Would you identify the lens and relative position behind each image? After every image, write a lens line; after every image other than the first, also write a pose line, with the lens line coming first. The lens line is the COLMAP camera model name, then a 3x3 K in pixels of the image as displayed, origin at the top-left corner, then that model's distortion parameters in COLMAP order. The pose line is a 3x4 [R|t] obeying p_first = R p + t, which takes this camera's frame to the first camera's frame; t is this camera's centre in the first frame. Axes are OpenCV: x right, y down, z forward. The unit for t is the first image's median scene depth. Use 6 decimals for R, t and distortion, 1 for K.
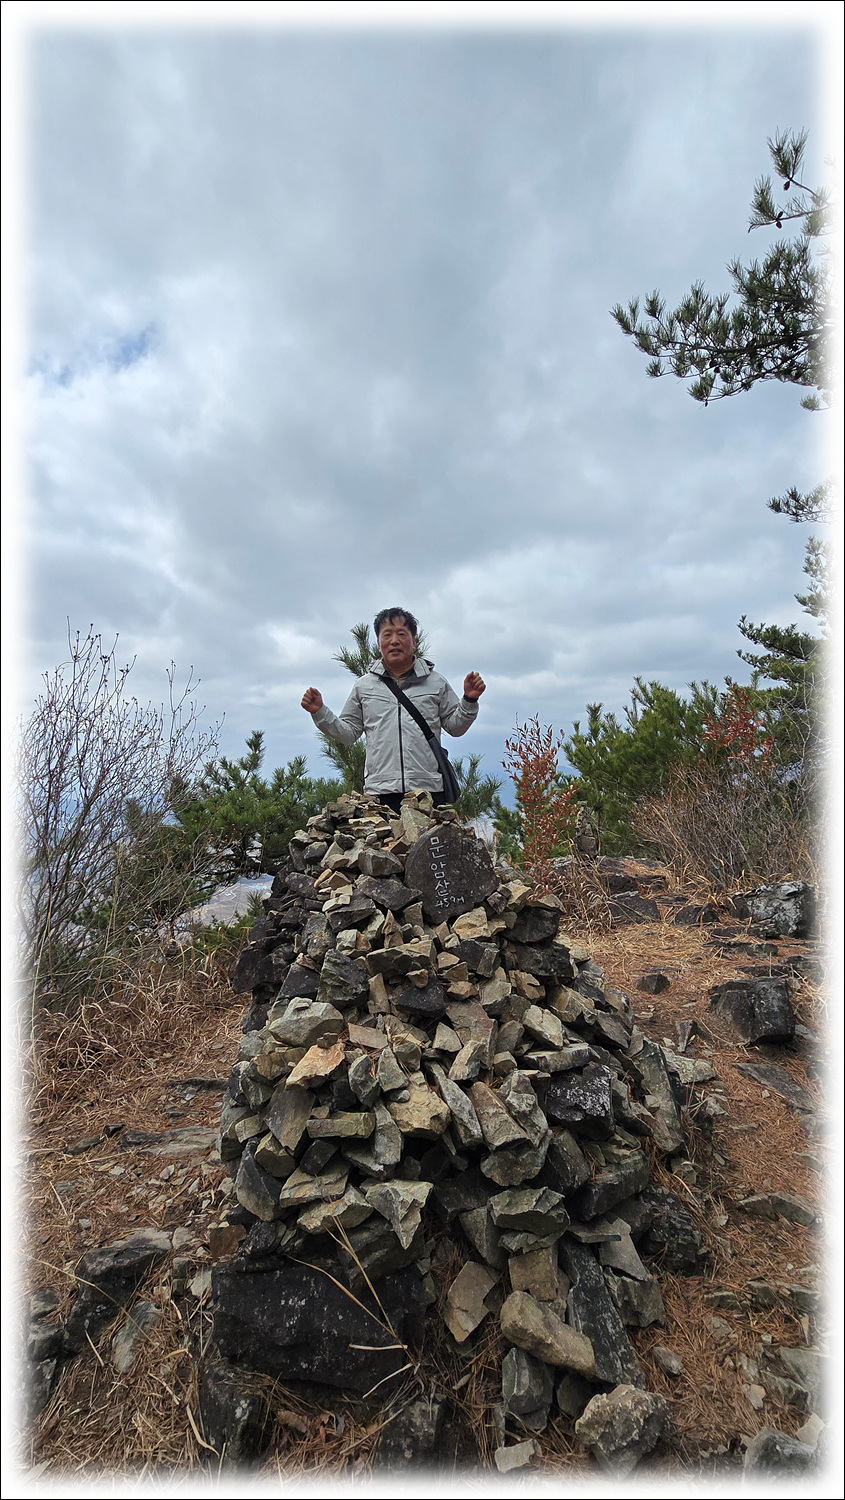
lens RADIAL K [[581.5, 0, 426.9], [0, 581.5, 750.3], [0, 0, 1]] dist [-0.000832, -0.000004]
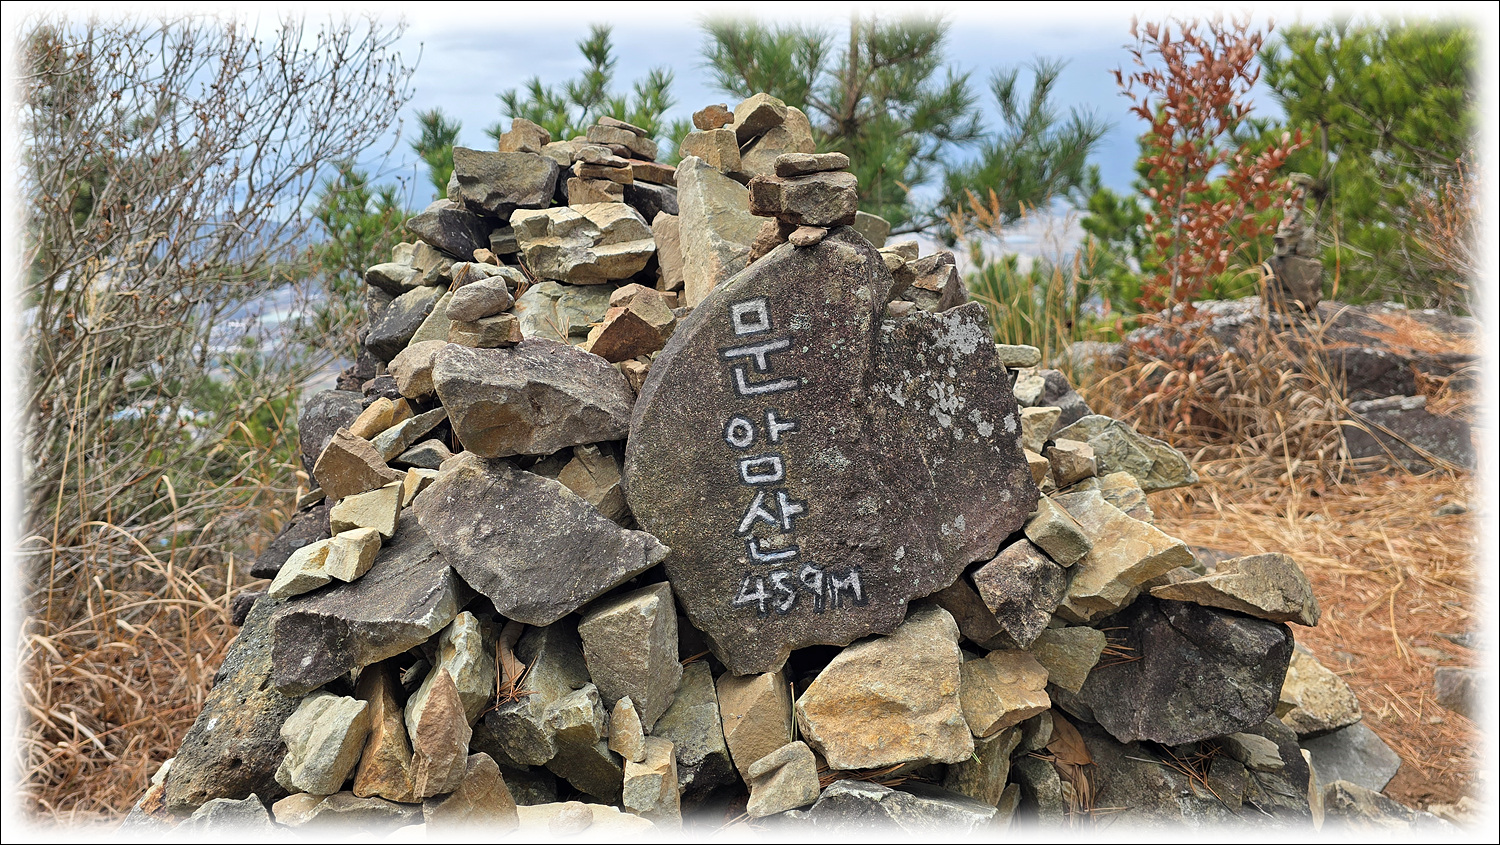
lens RADIAL K [[991.0, 0, 746.4], [0, 991.0, 416.0], [0, 0, 1]] dist [0.019593, -0.002053]
pose [[0.978024, 0.060051, -0.199655, 0.031068], [0.006711, 0.948059, 0.318024, 0.024635], [0.208382, -0.312375, 0.926822, 0.221024]]
